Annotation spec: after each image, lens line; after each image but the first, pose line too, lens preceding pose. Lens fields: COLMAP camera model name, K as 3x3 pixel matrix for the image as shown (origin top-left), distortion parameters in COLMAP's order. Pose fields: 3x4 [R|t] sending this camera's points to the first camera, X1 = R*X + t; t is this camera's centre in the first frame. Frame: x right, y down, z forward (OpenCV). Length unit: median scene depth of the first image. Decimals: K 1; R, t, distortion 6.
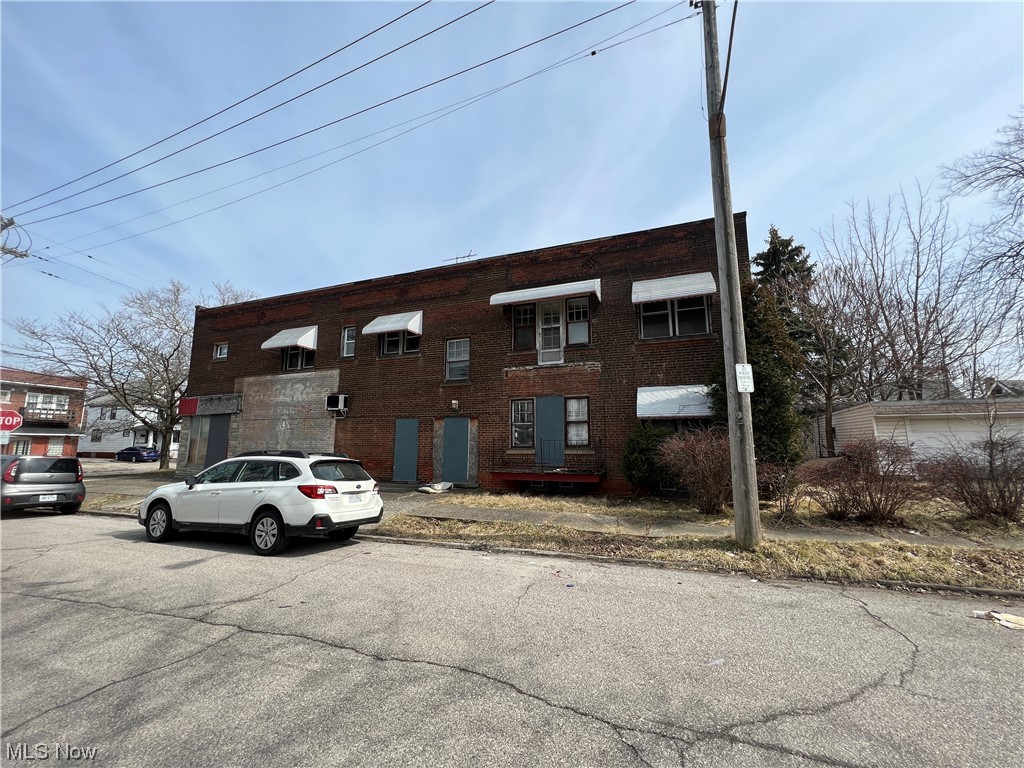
lens RADIAL K [[411.2, 0, 512.0], [0, 411.2, 384.0], [0, 0, 1]] dist [0.000536, -0.000091]
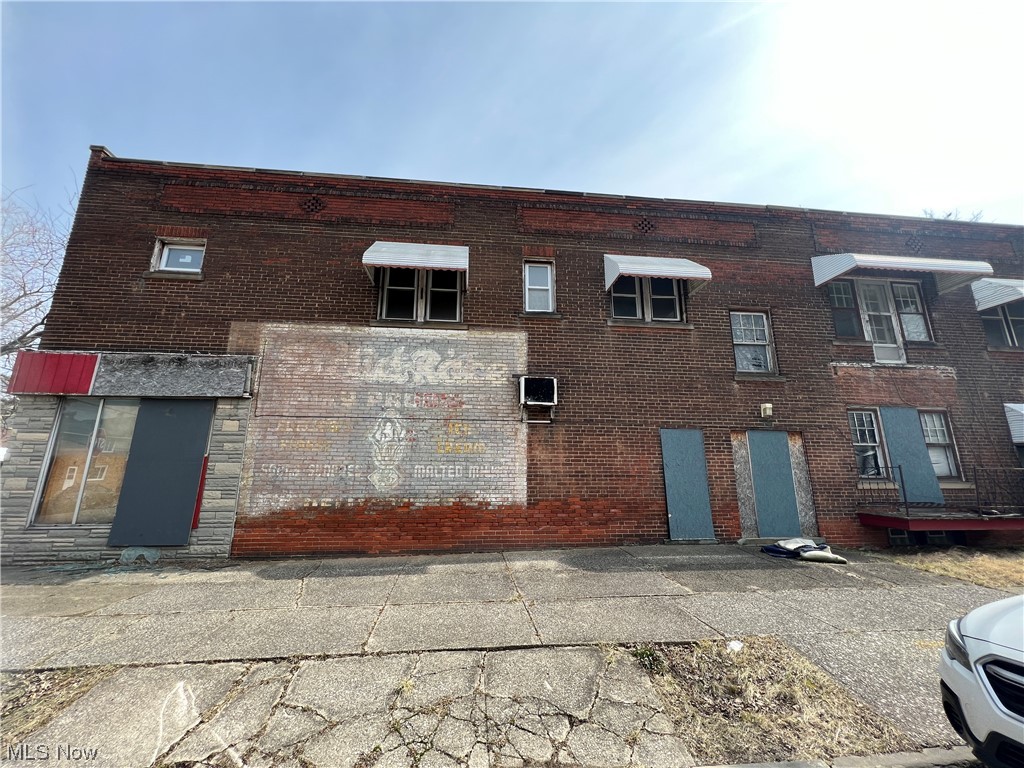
lens RADIAL K [[411.2, 0, 512.0], [0, 411.2, 384.0], [0, 0, 1]] dist [0.000536, -0.000091]
pose [[0.890411, 0.104665, 0.442959, -0.729958], [-0.070321, 0.993151, -0.093312, 0.091187], [-0.449692, 0.051937, 0.891672, 0.579053]]
